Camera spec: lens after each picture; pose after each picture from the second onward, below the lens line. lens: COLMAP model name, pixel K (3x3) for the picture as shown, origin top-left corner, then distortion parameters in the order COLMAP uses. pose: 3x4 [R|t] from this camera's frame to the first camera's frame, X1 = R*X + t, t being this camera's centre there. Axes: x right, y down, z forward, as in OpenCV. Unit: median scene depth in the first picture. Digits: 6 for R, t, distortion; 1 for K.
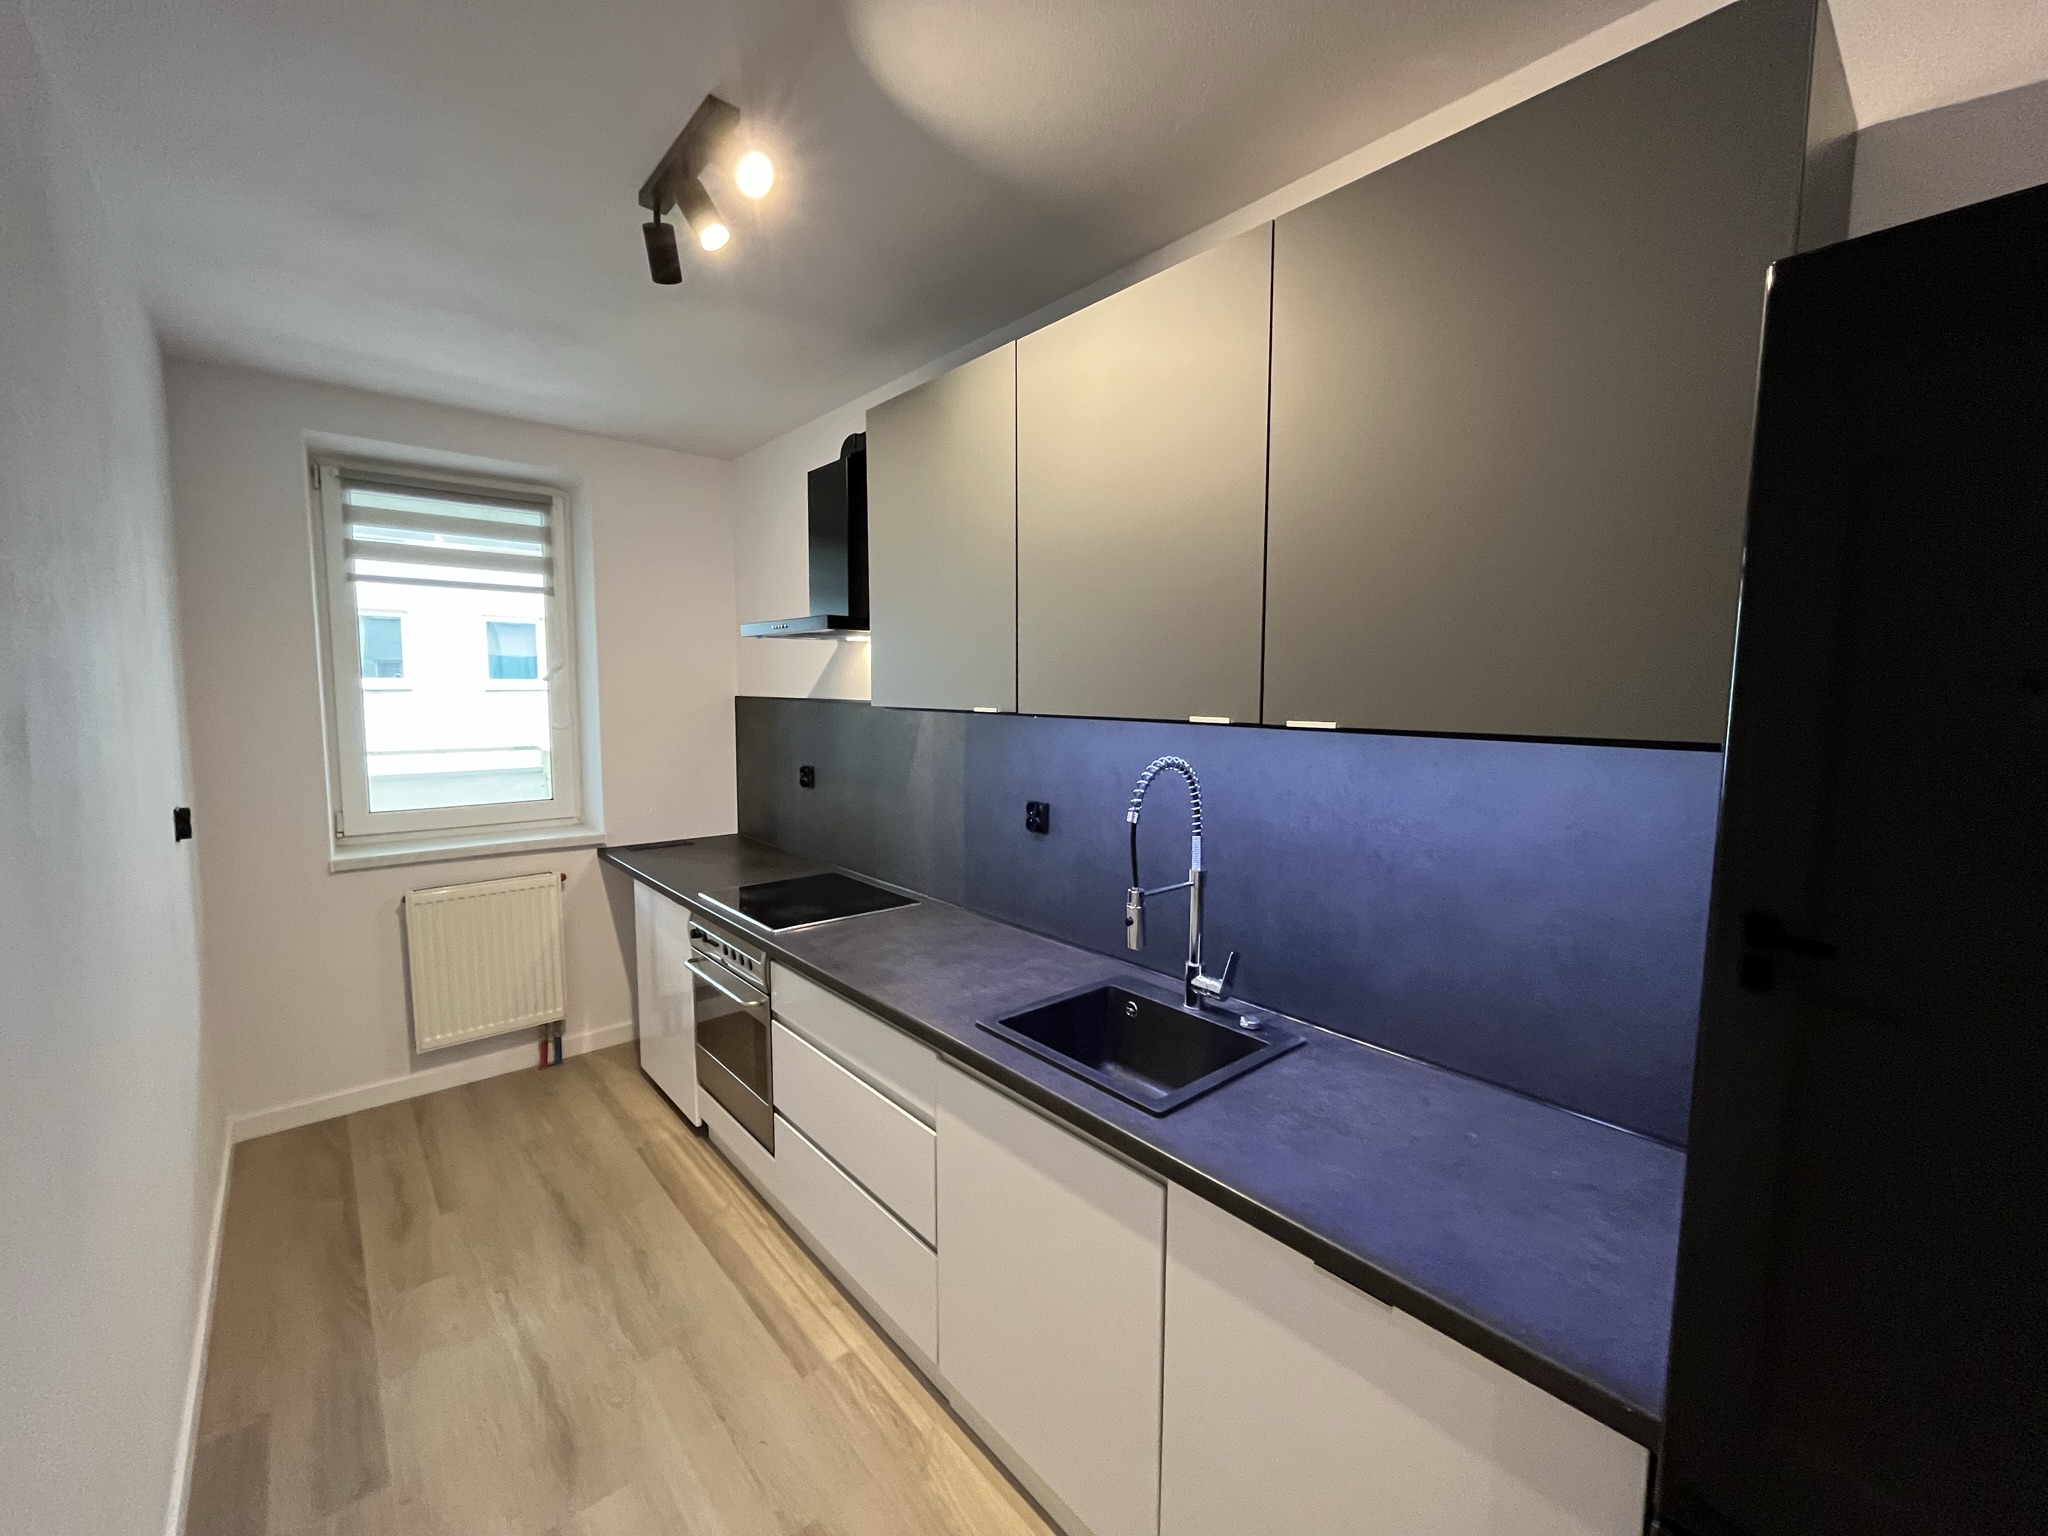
lens RADIAL K [[841.9, 0, 1023.2], [0, 841.9, 760.9], [0, 0, 1]] dist [-0.010663, 0.000941]
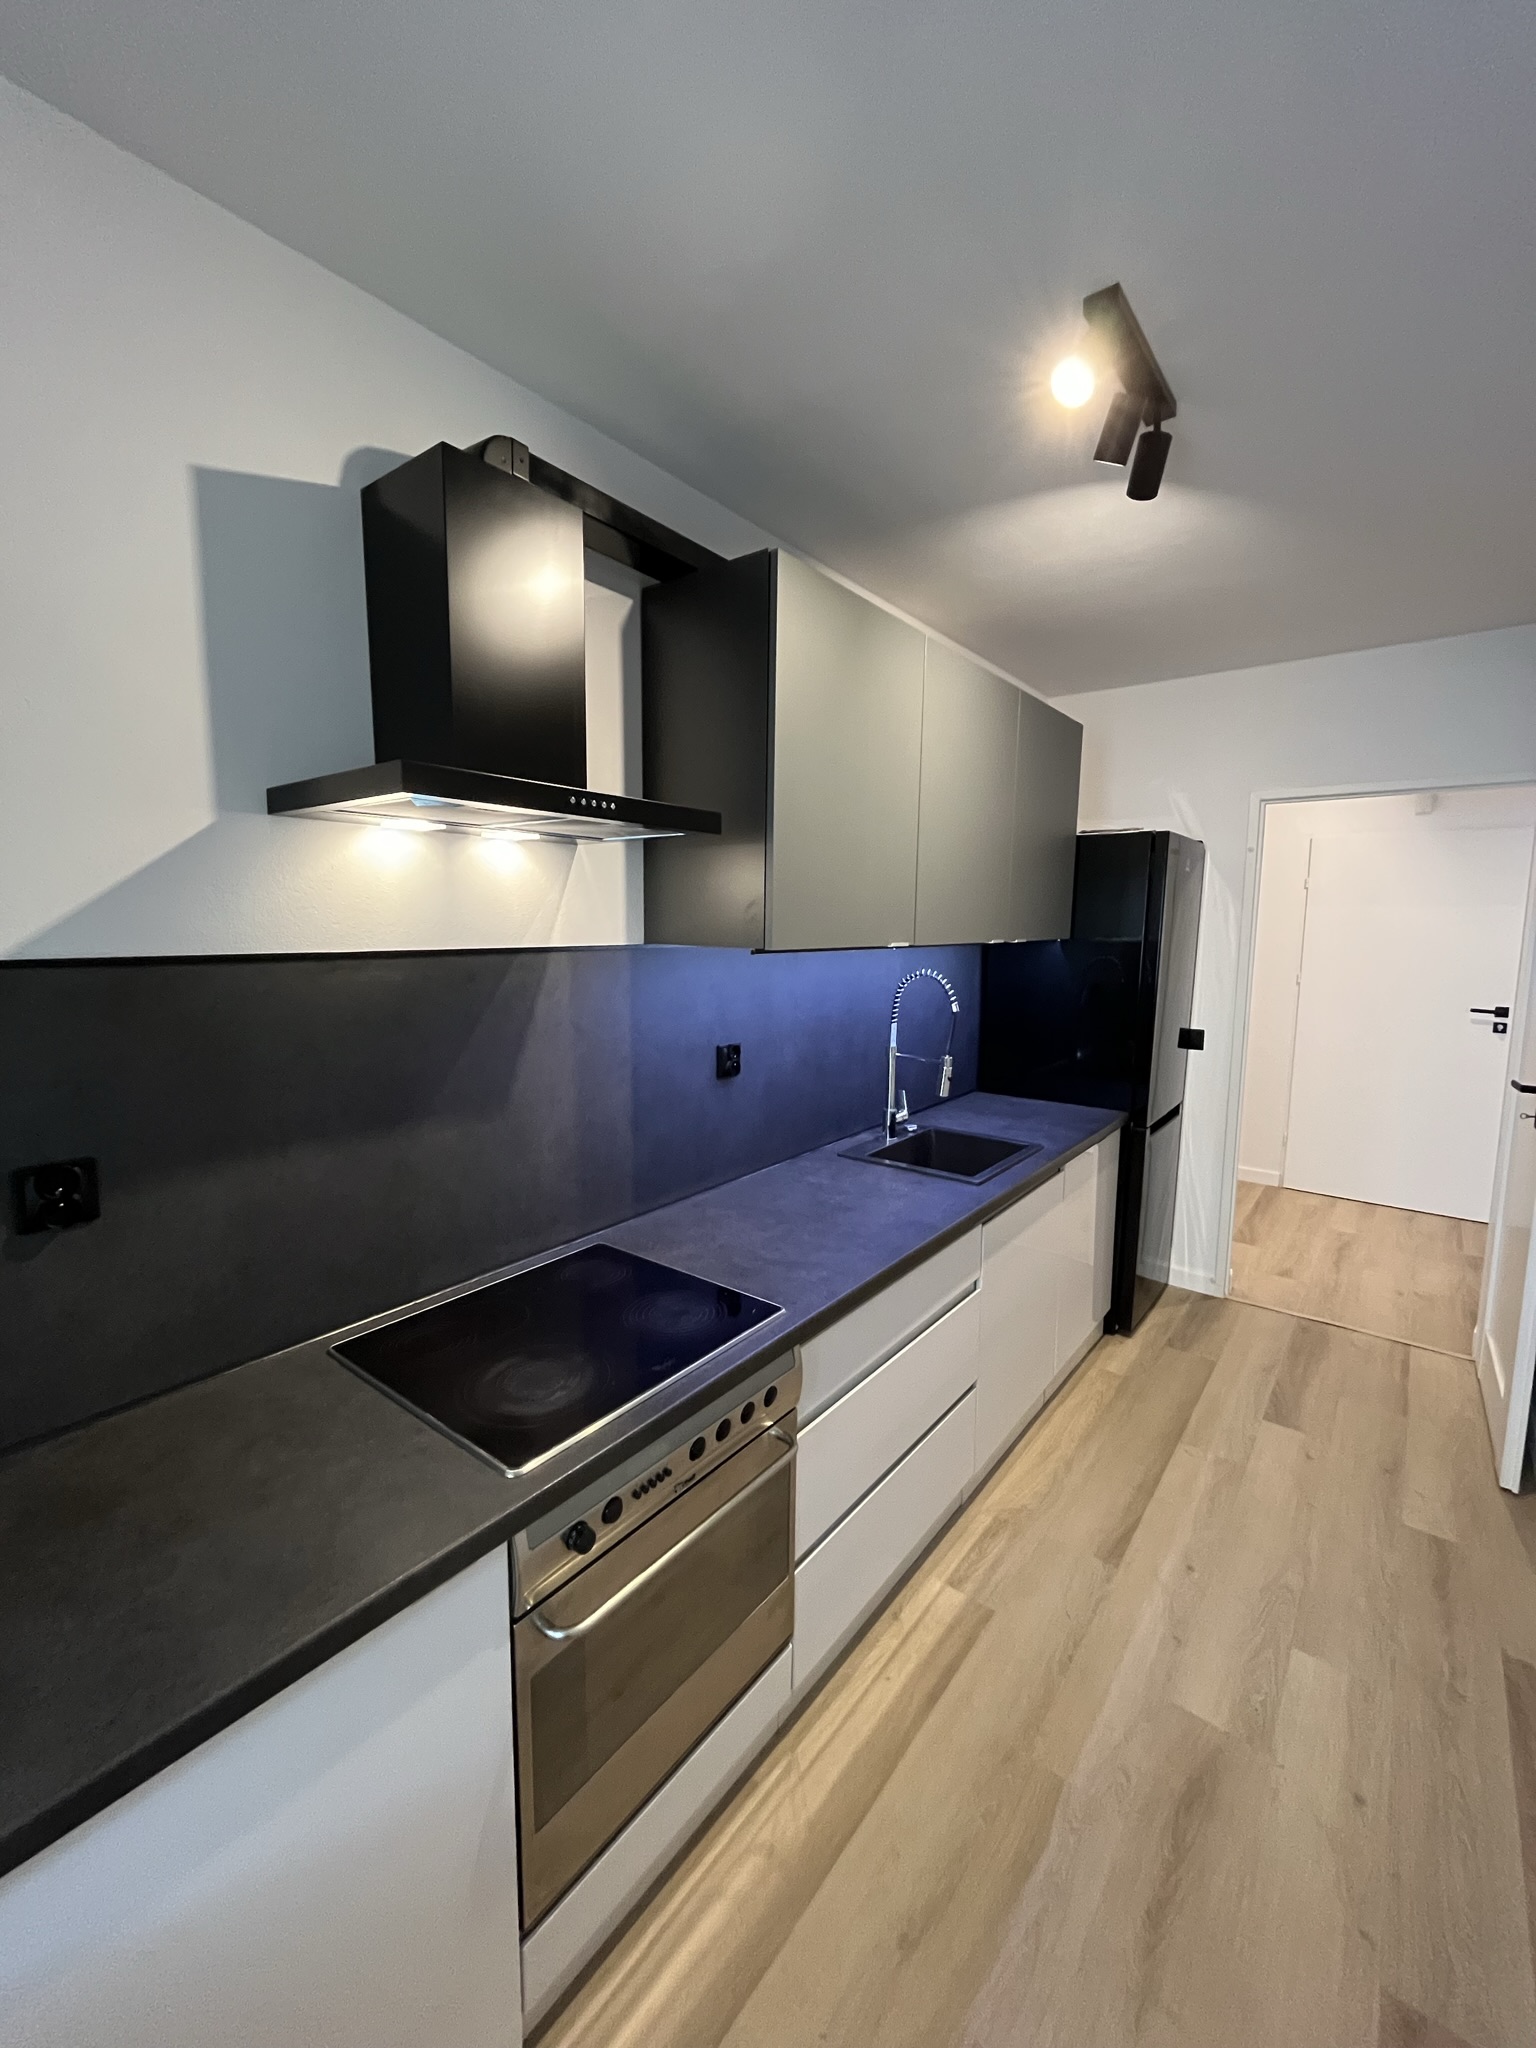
lens RADIAL K [[841.9, 0, 762.8], [0, 841.9, 1019.9], [0, 0, 1]] dist [-0.010663, 0.000941]
pose [[-0.190714, -0.126776, 0.973425, -0.887851], [0.077077, 0.986630, 0.143596, -0.109455], [-0.978615, 0.102414, -0.178393, 1.109483]]
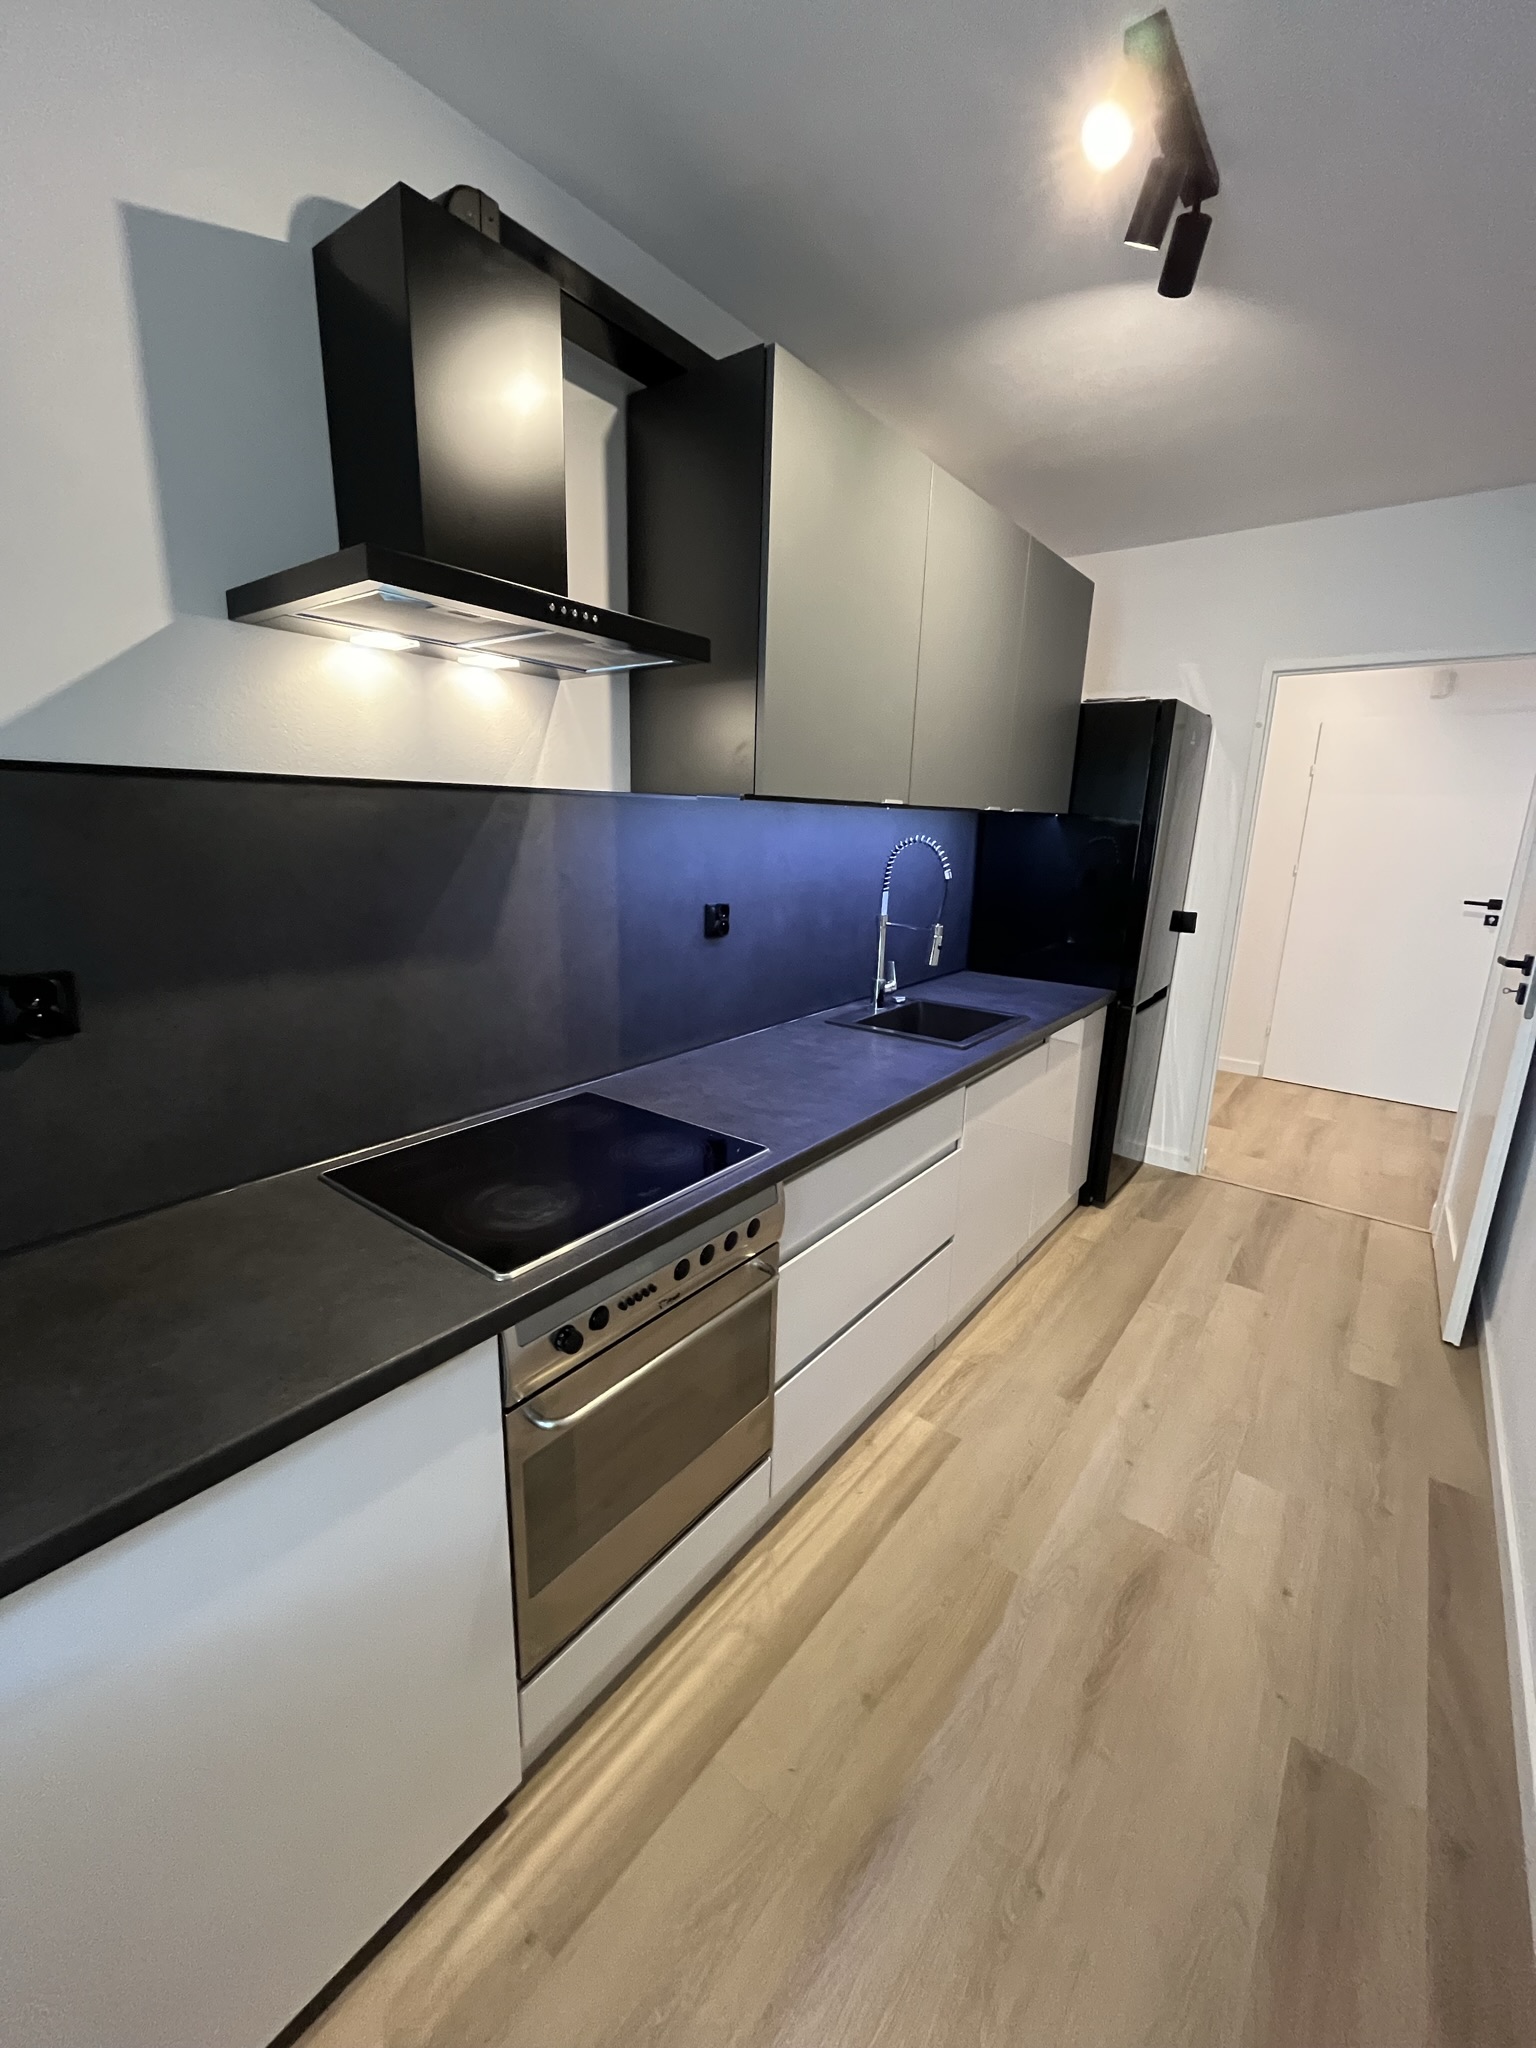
lens RADIAL K [[841.9, 0, 762.0], [0, 841.9, 1025.9], [0, 0, 1]] dist [-0.010663, 0.000941]
pose [[-0.197470, -0.246092, 0.948917, -0.891880], [0.061004, 0.963017, 0.262444, -0.061825], [-0.978409, 0.109713, -0.175154, 1.110715]]
